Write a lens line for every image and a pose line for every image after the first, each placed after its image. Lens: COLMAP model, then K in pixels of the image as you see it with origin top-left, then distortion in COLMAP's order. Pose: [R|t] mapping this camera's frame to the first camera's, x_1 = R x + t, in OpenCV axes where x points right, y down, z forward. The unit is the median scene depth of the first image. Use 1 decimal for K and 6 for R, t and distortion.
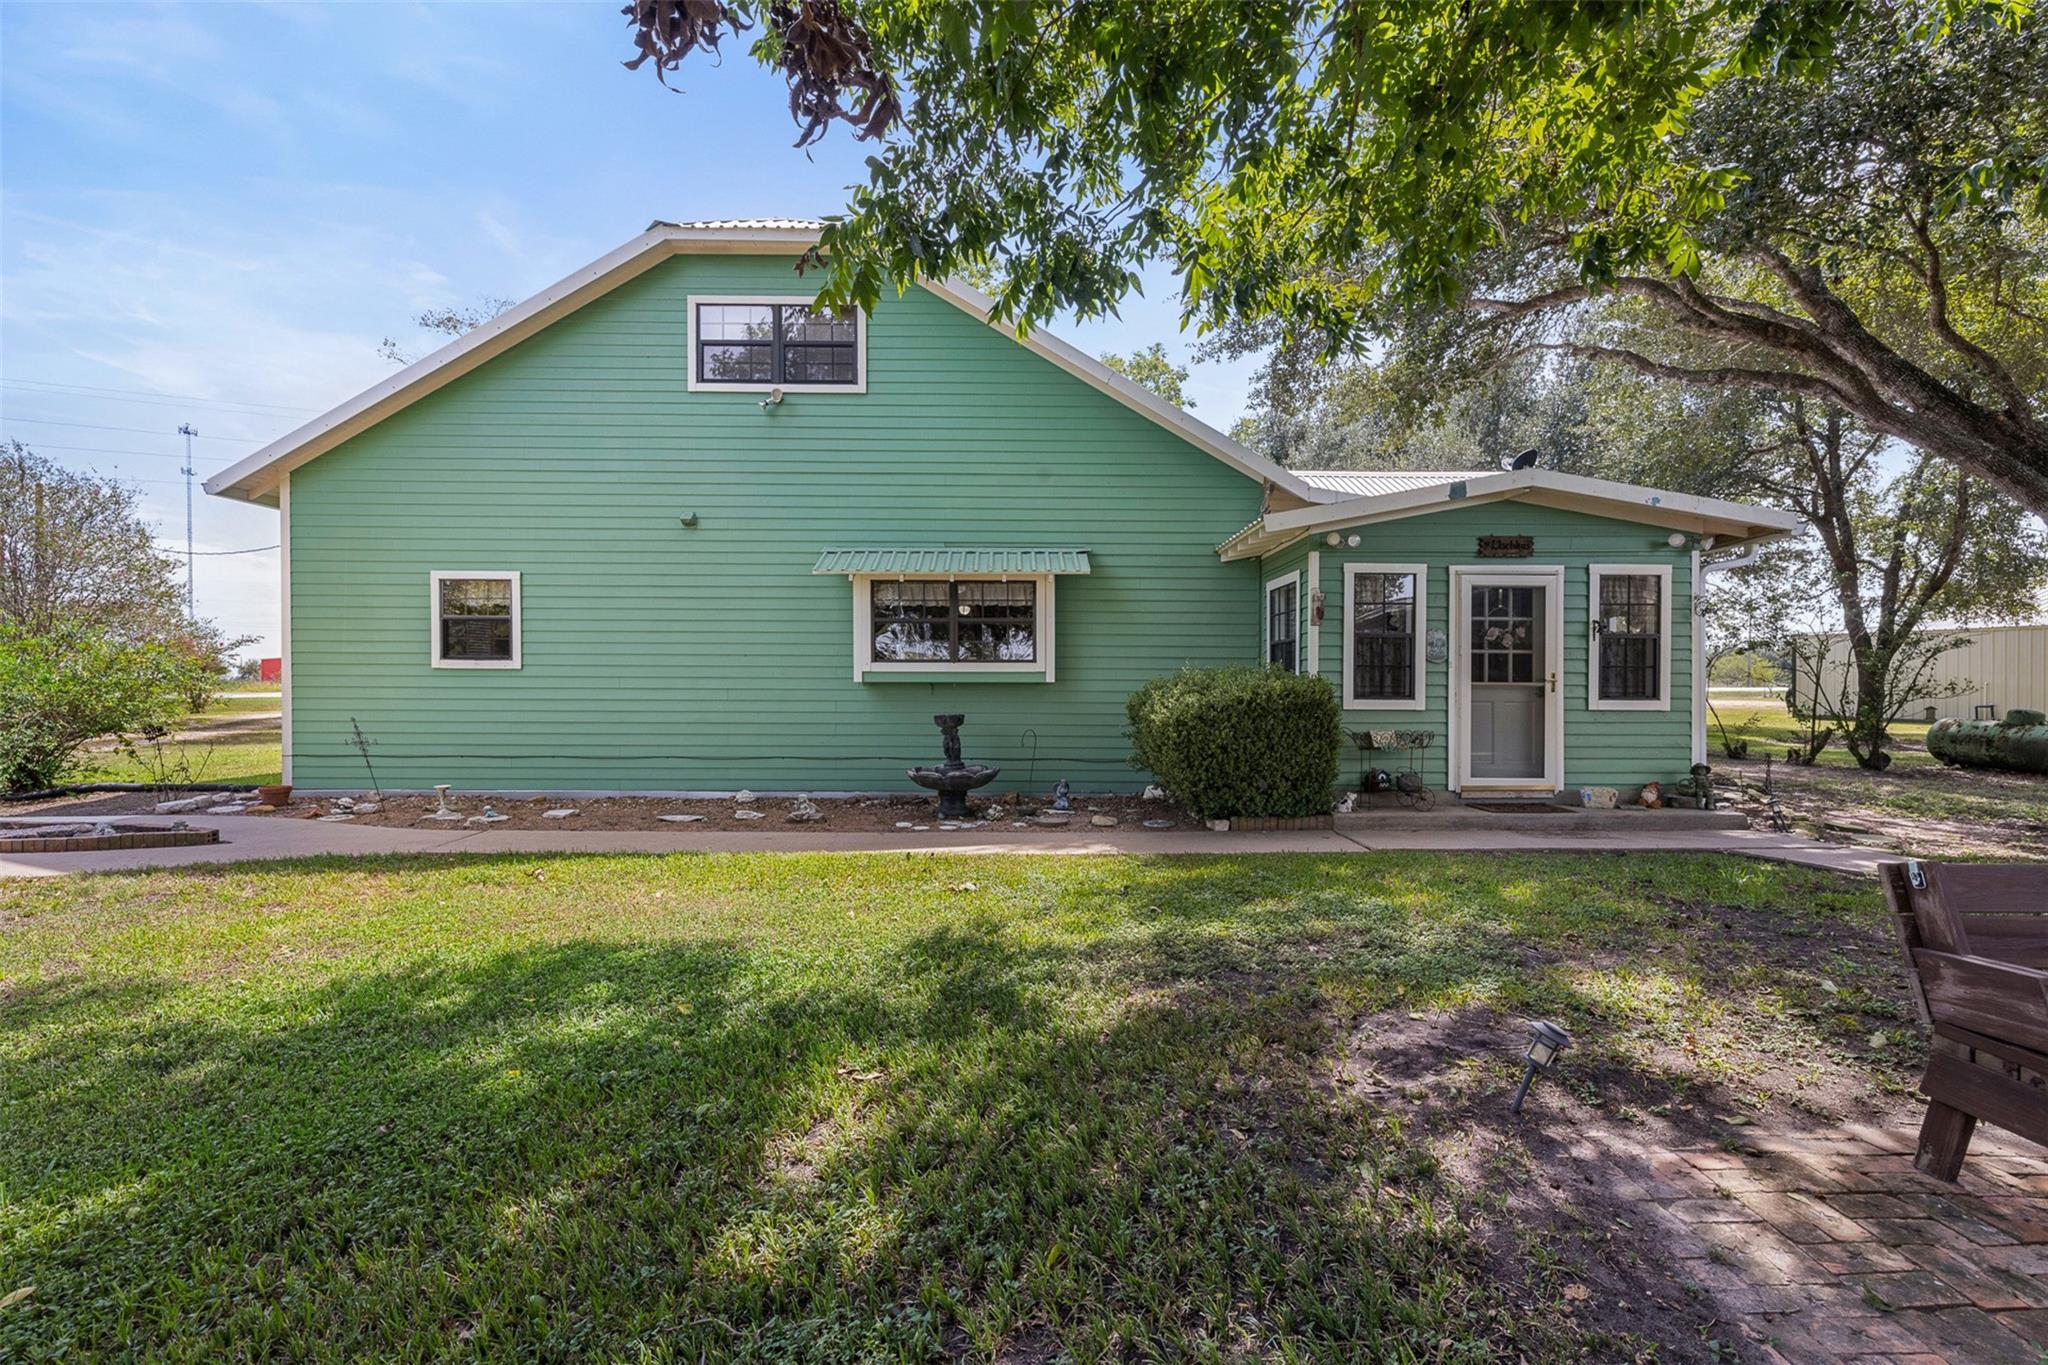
lens RADIAL K [[864.1, 0, 1025.5], [0, 864.1, 661.0], [0, 0, 1]] dist [0.001132, 0.000056]
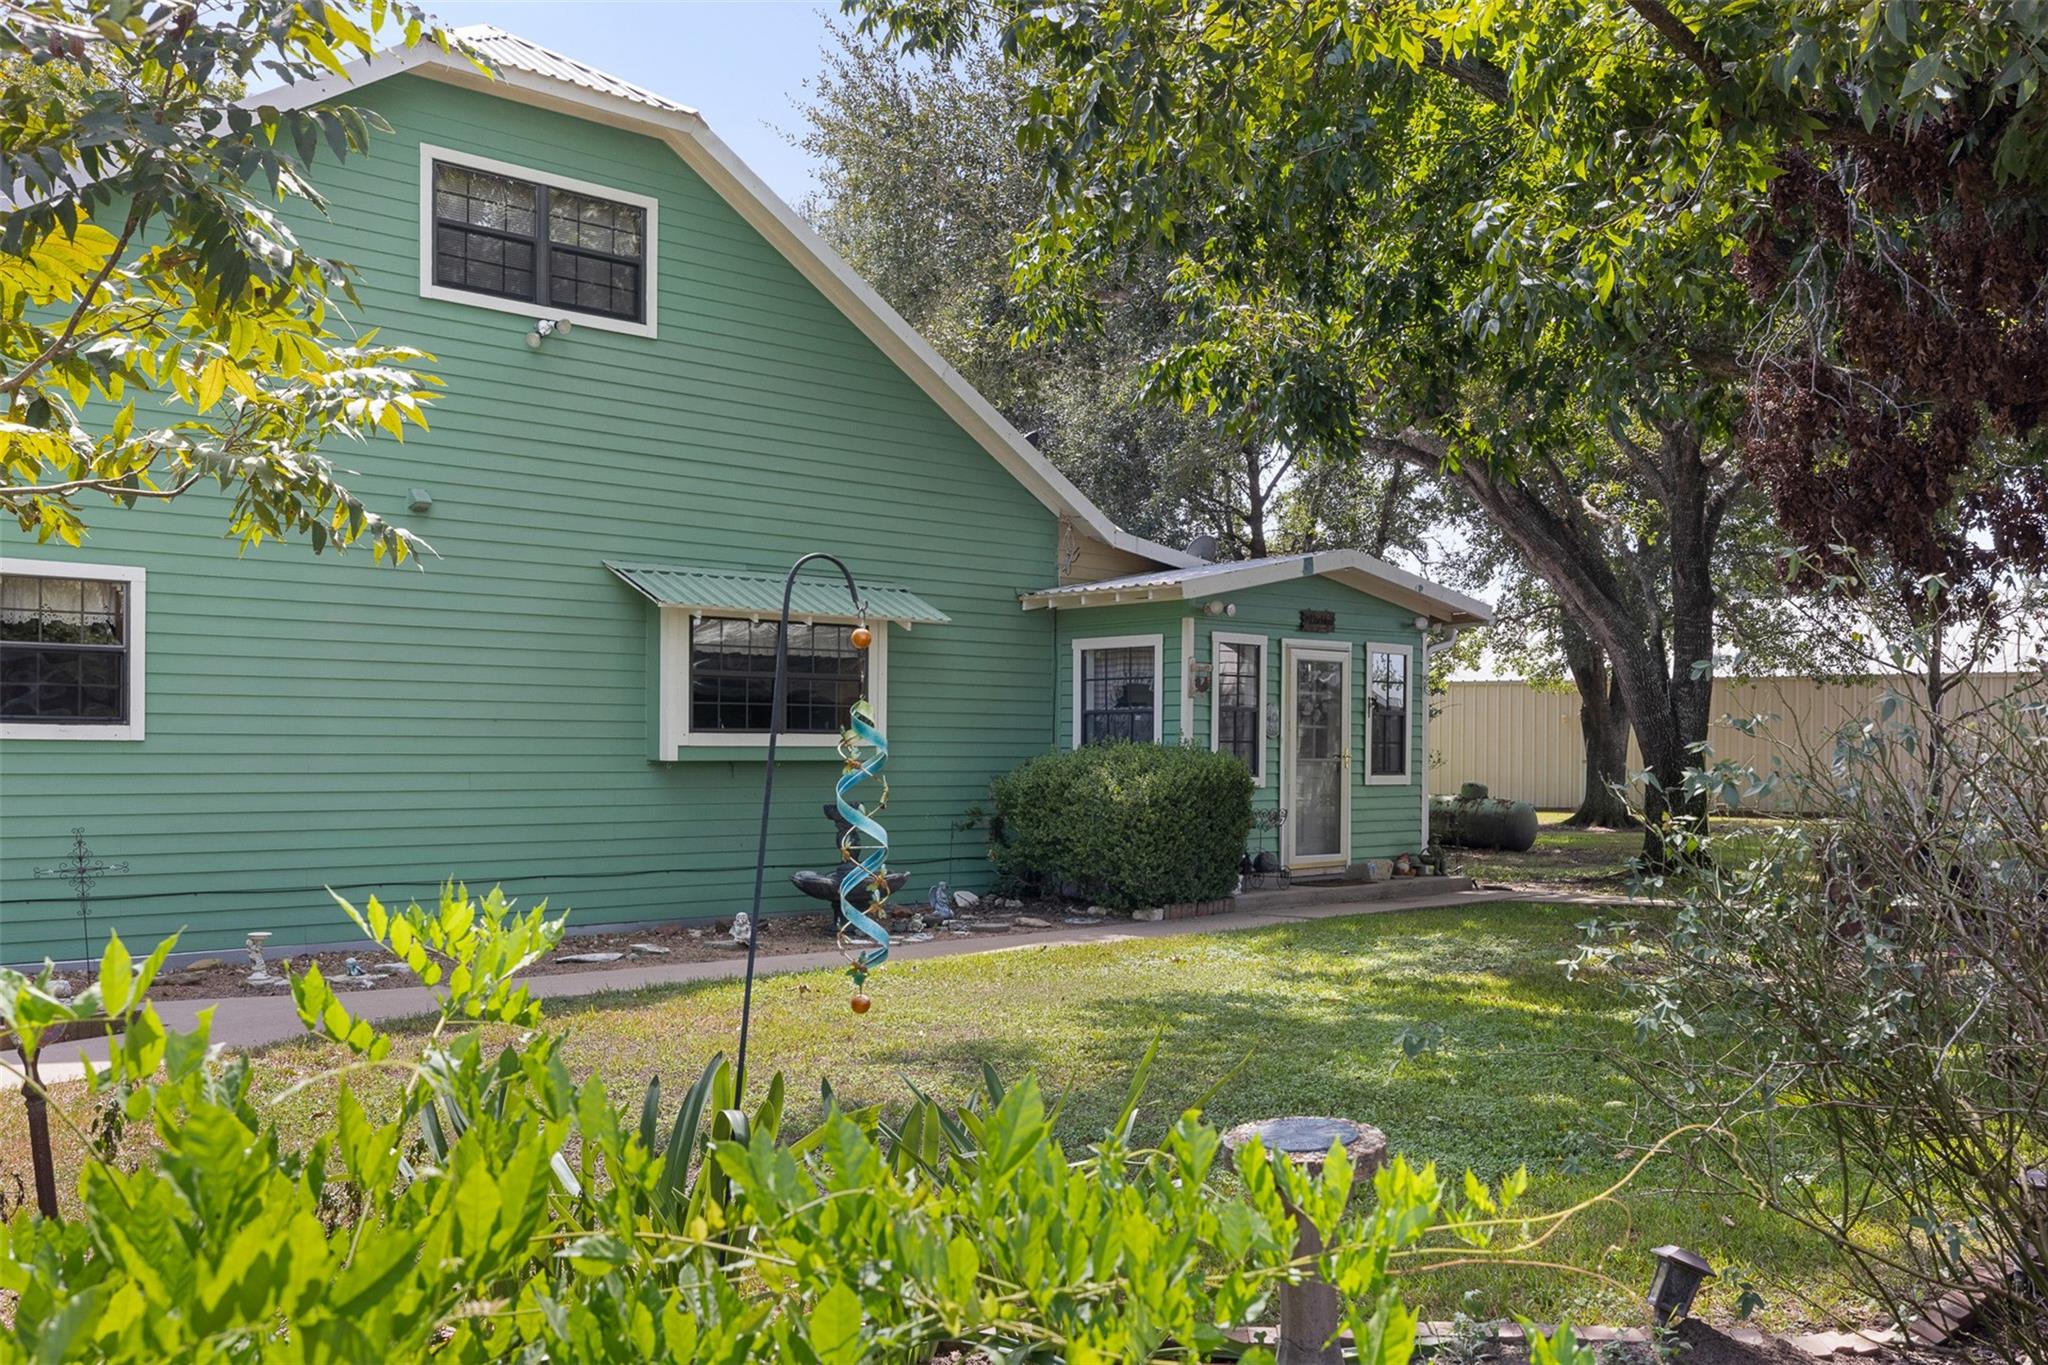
lens RADIAL K [[2013.1, 0, 1024.0], [0, 2013.1, 682.5], [0, 0, 1]] dist [0.009364, 0.000830]
pose [[0.711442, 0.023242, 0.702360, -1.137534], [-0.014121, 0.999724, -0.018779, -0.012372], [-0.702603, 0.003442, 0.711574, -0.353840]]
